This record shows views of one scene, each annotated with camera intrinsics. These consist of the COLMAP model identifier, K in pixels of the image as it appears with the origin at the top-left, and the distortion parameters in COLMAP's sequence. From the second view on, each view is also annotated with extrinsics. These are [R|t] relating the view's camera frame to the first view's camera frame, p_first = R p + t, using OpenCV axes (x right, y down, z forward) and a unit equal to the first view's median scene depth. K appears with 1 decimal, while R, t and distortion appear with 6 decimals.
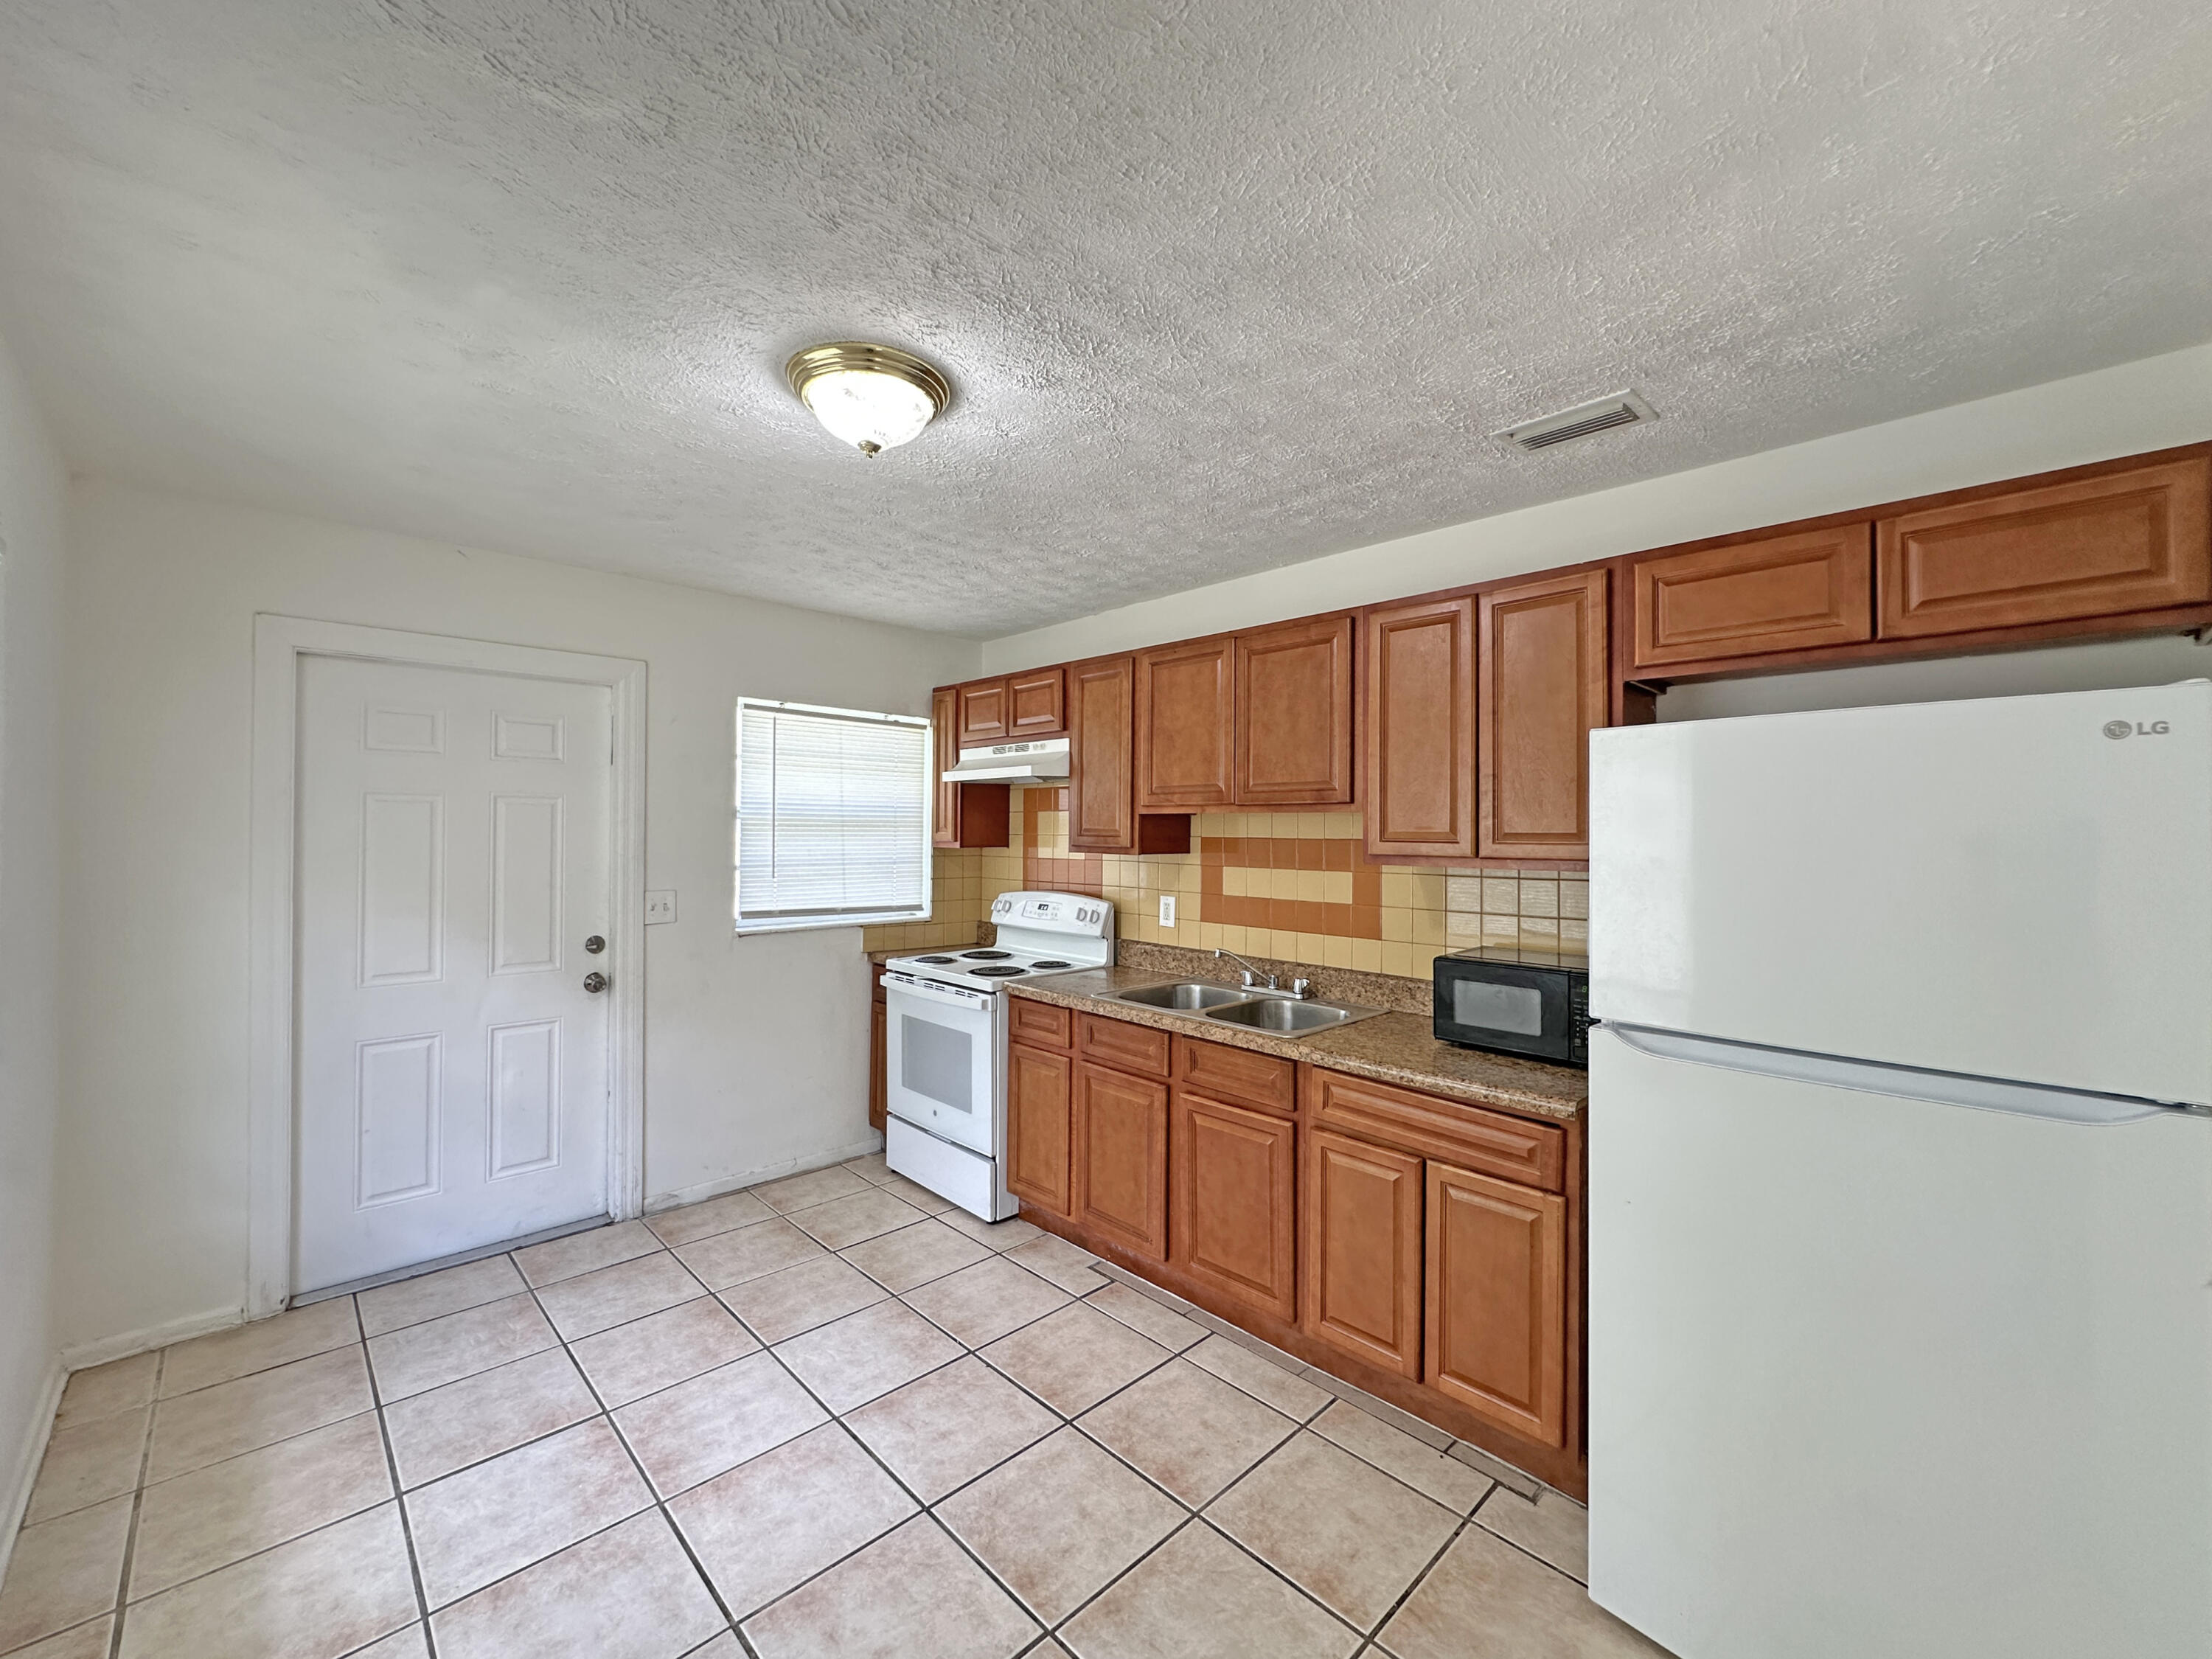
lens RADIAL K [[899.5, 0, 1104.0], [0, 899.5, 829.8], [0, 0, 1]] dist [-0.006755, 0.000760]
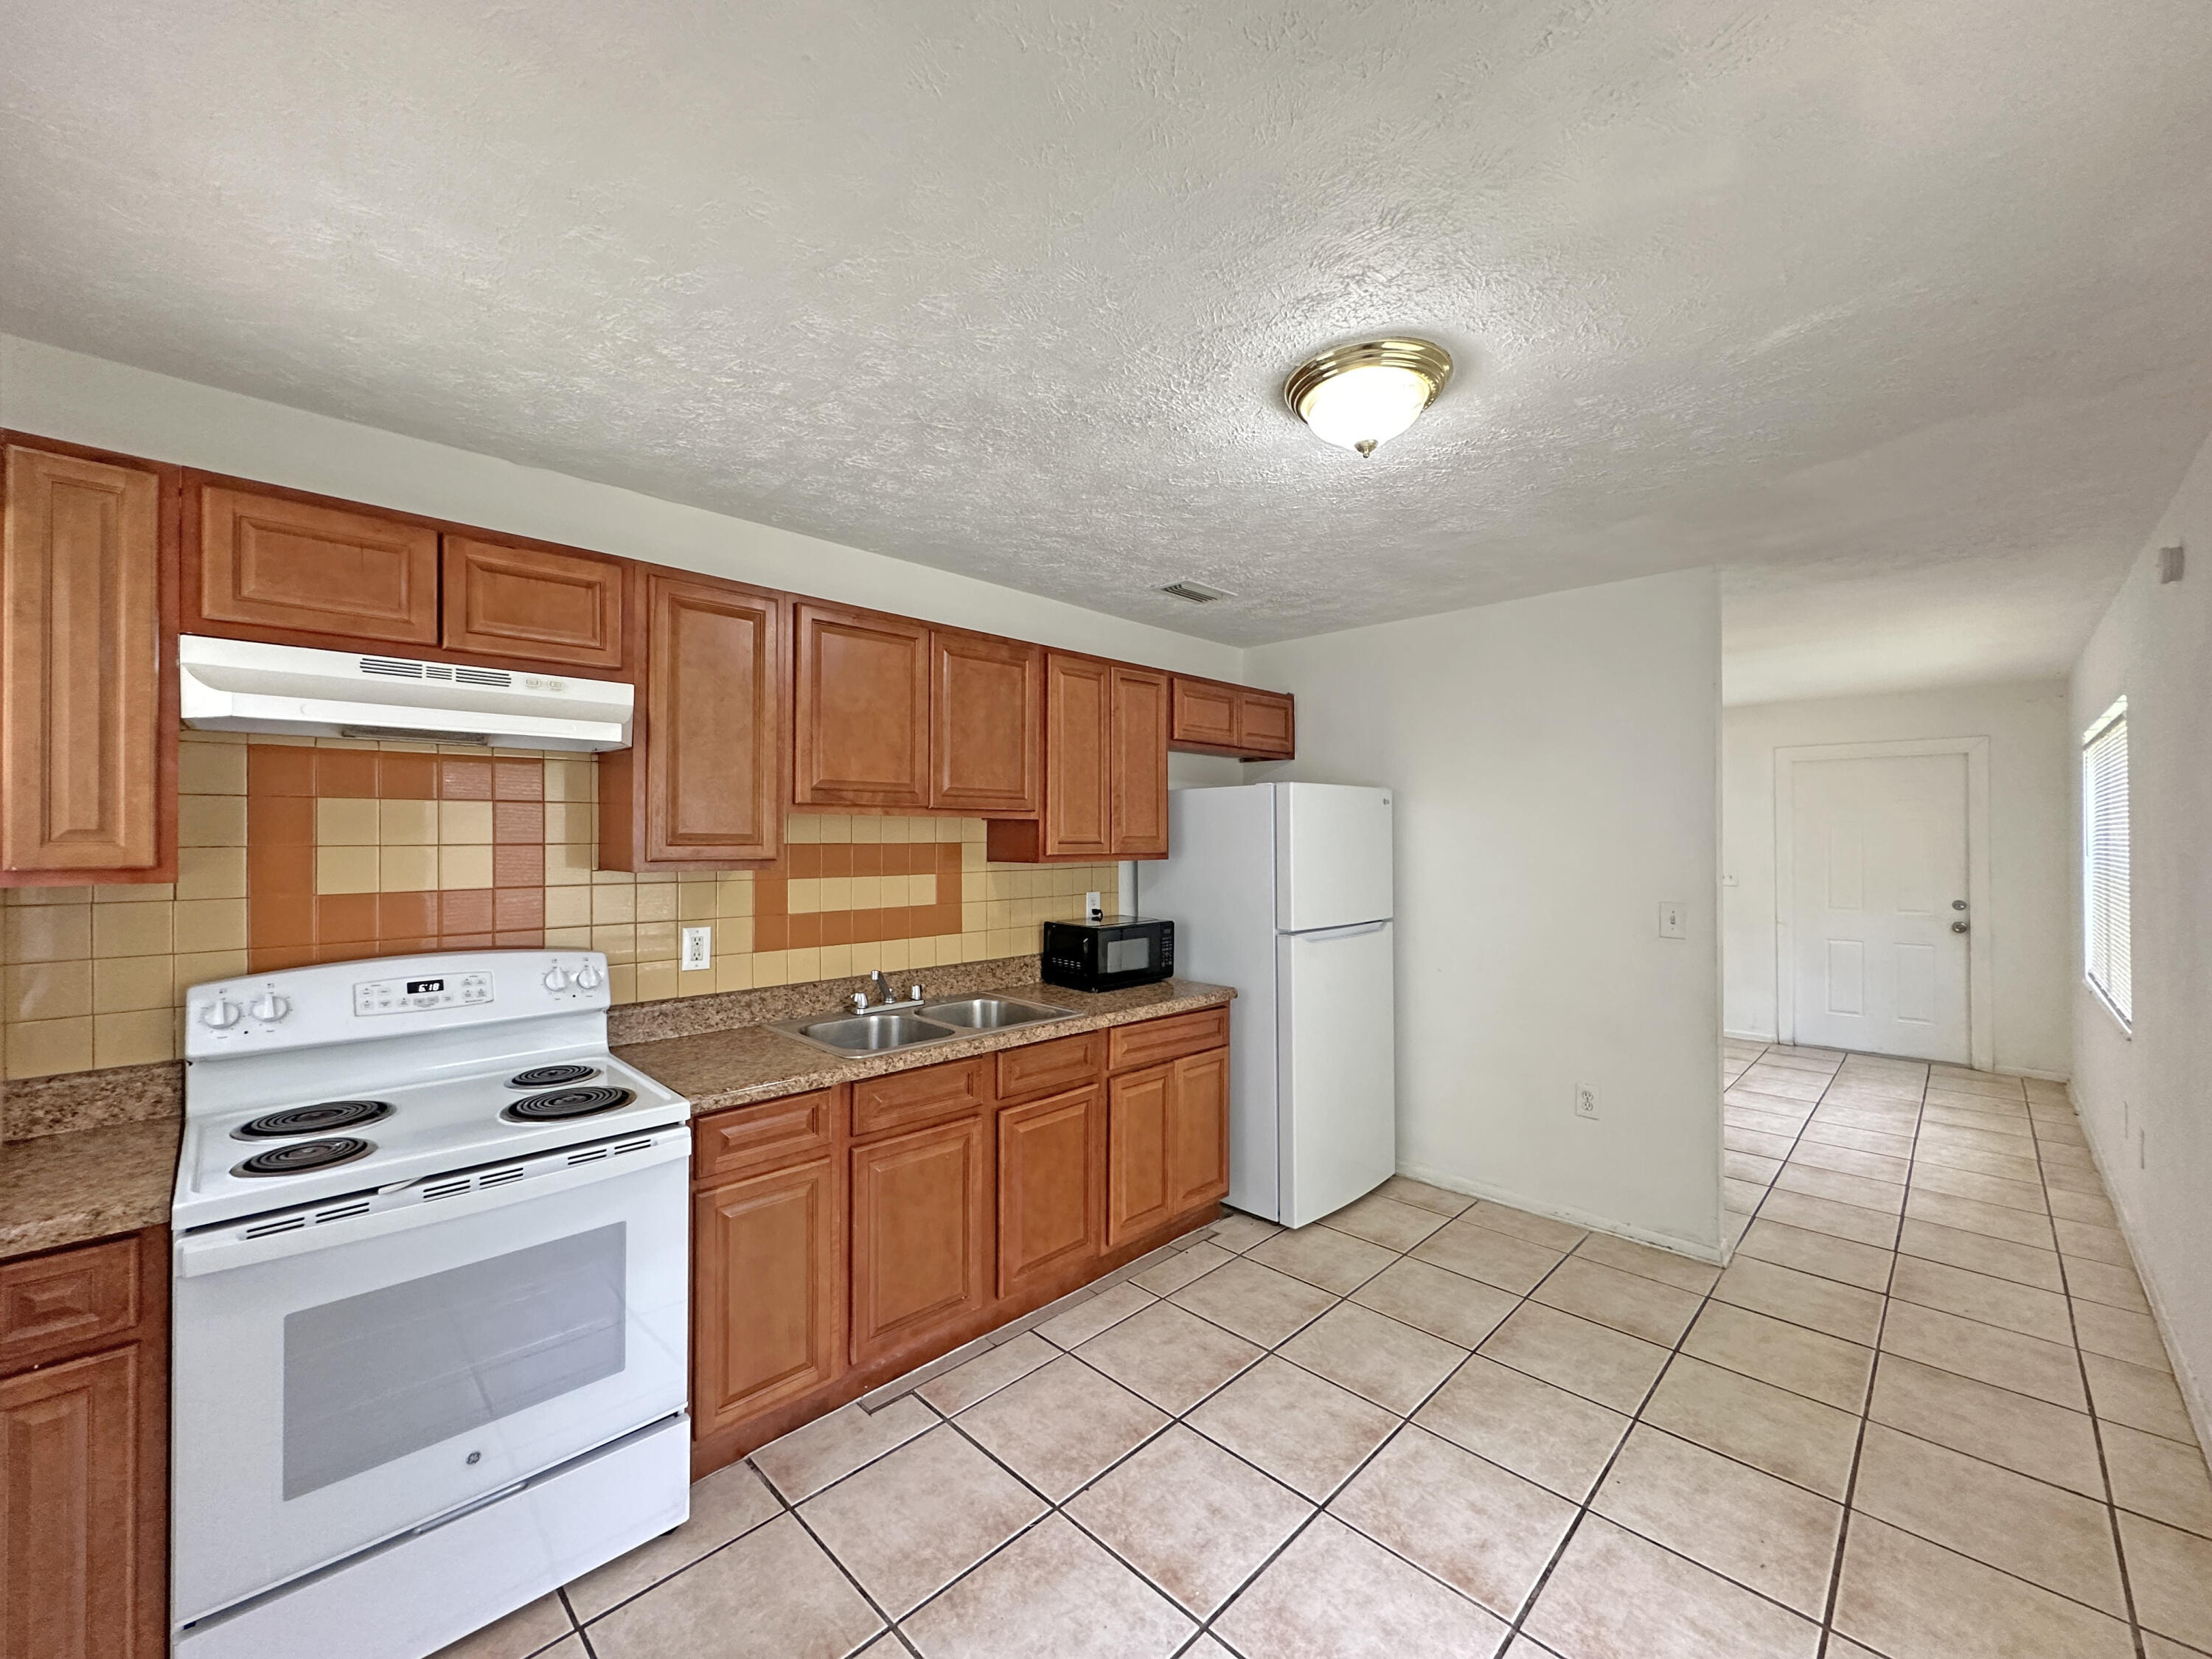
lens RADIAL K [[899.5, 0, 1099.4], [0, 899.5, 834.8], [0, 0, 1]] dist [-0.006755, 0.000760]
pose [[-0.031366, -0.008329, 0.999473, -0.852459], [-0.002508, 0.999963, 0.008255, -0.008374], [-0.999505, -0.002248, -0.031386, 0.914480]]
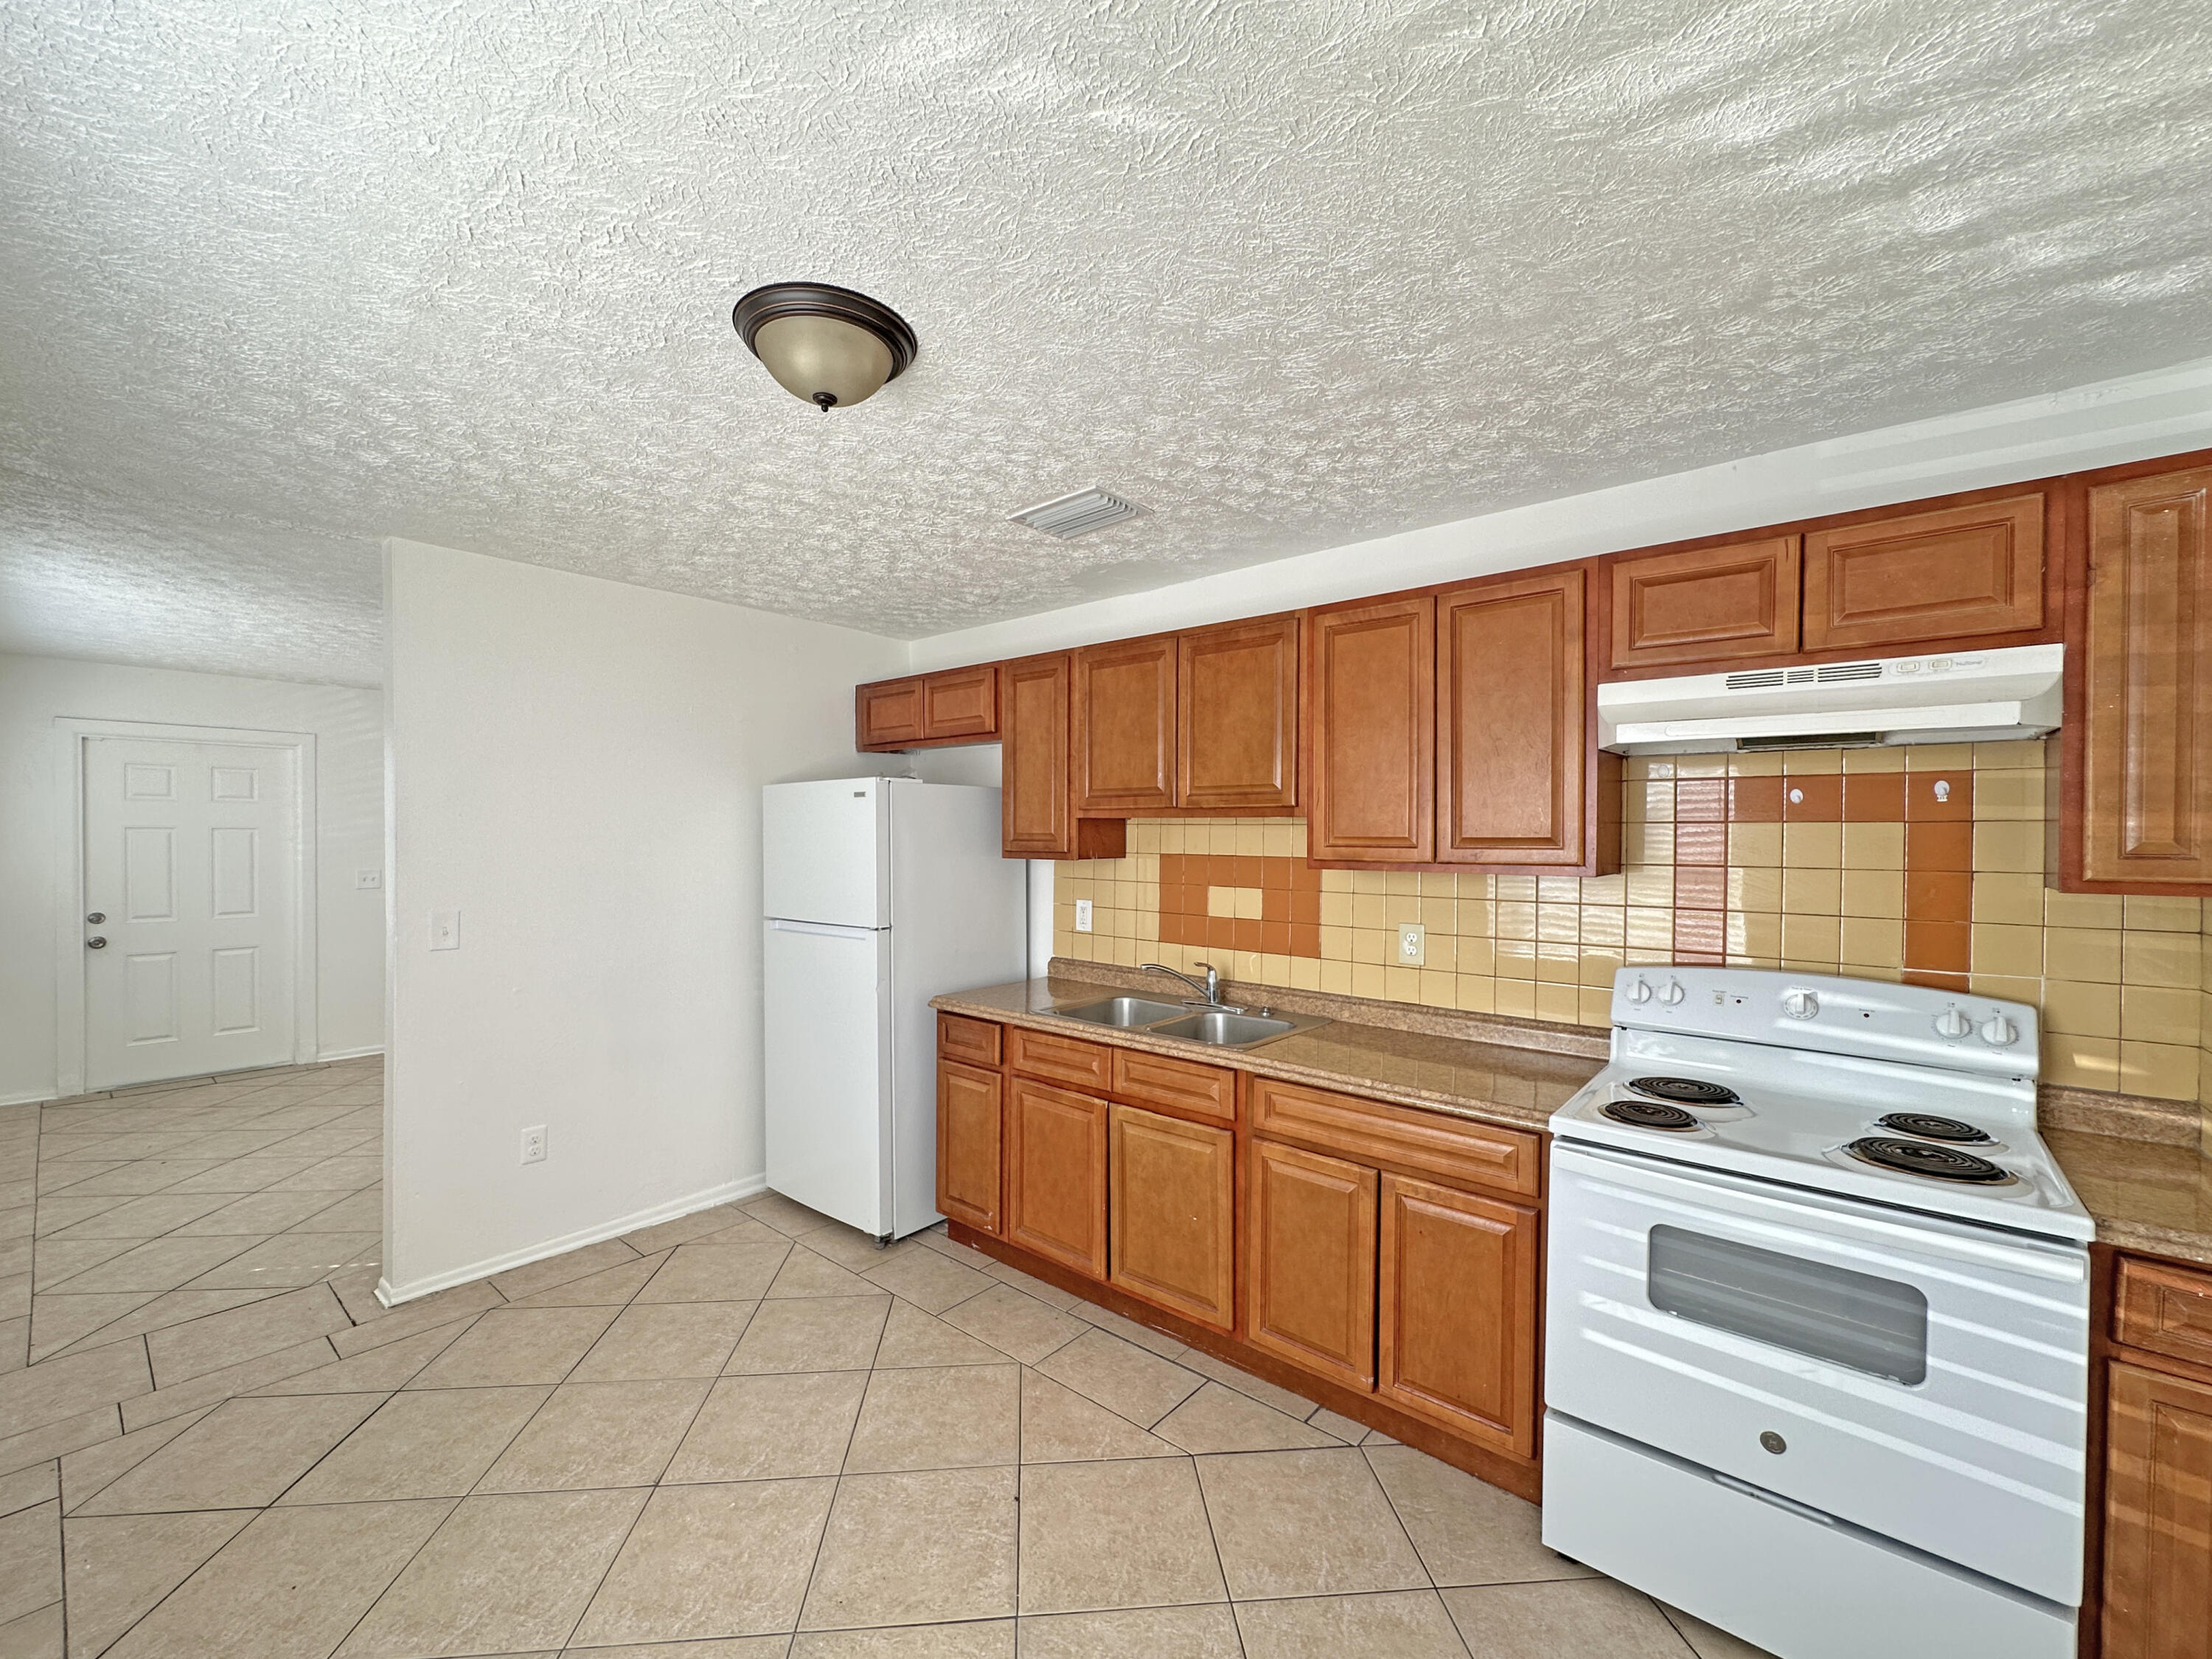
lens RADIAL K [[899.5, 0, 1116.7], [0, 899.5, 843.6], [0, 0, 1]] dist [-0.006755, 0.000760]
pose [[0.992064, -0.003985, 0.125674, -0.038902], [0.002979, 0.999962, 0.008195, 0.000294], [-0.125702, -0.007756, 0.992038, 0.043366]]
